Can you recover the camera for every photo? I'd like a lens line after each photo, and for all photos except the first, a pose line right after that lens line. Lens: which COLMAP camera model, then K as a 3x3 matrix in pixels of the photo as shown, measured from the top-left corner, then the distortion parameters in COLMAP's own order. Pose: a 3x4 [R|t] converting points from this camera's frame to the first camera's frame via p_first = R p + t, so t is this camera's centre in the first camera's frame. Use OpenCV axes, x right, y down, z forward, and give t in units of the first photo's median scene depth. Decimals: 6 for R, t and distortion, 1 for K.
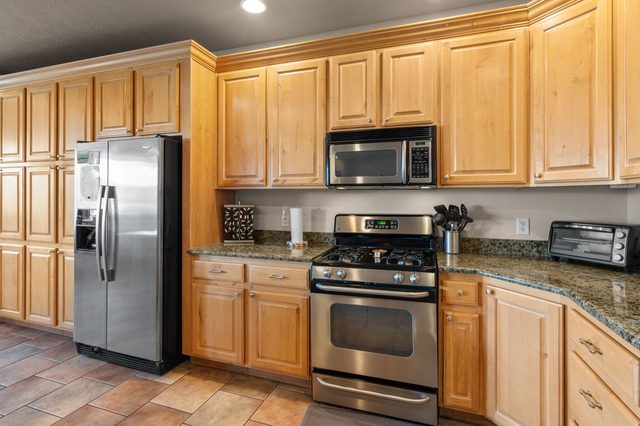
lens RADIAL K [[321.4, 0, 326.9], [0, 321.4, 193.9], [0, 0, 1]] dist [0.005324, 0.002605]
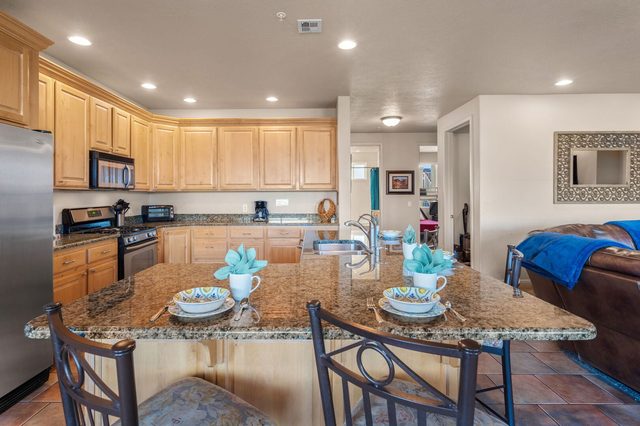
lens RADIAL K [[321.4, 0, 297.8], [0, 321.4, 192.5], [0, 0, 1]] dist [0.005324, 0.002605]
pose [[-0.292182, 0.005772, 0.956345, -1.660093], [-0.002886, 0.999972, -0.006917, 0.002869], [-0.956358, -0.004781, -0.292157, 0.566736]]
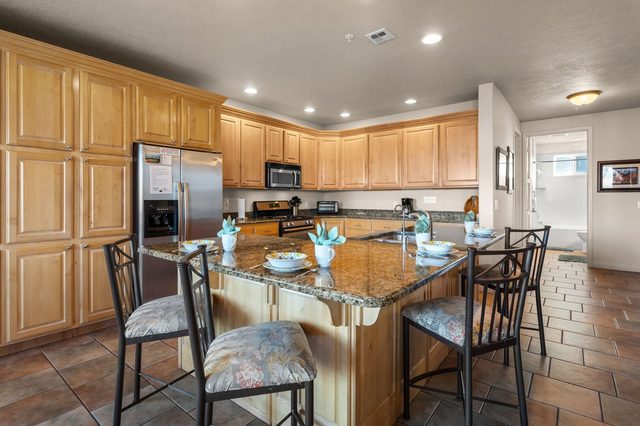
lens RADIAL K [[304.1, 0, 322.9], [0, 304.1, 195.7], [0, 0, 1]] dist [0.004502, 0.000644]
pose [[0.328454, 0.001772, 0.944518, -1.785271], [-0.001885, 0.999997, -0.001221, 0.031722], [-0.944518, -0.001379, 0.328456, 0.011364]]
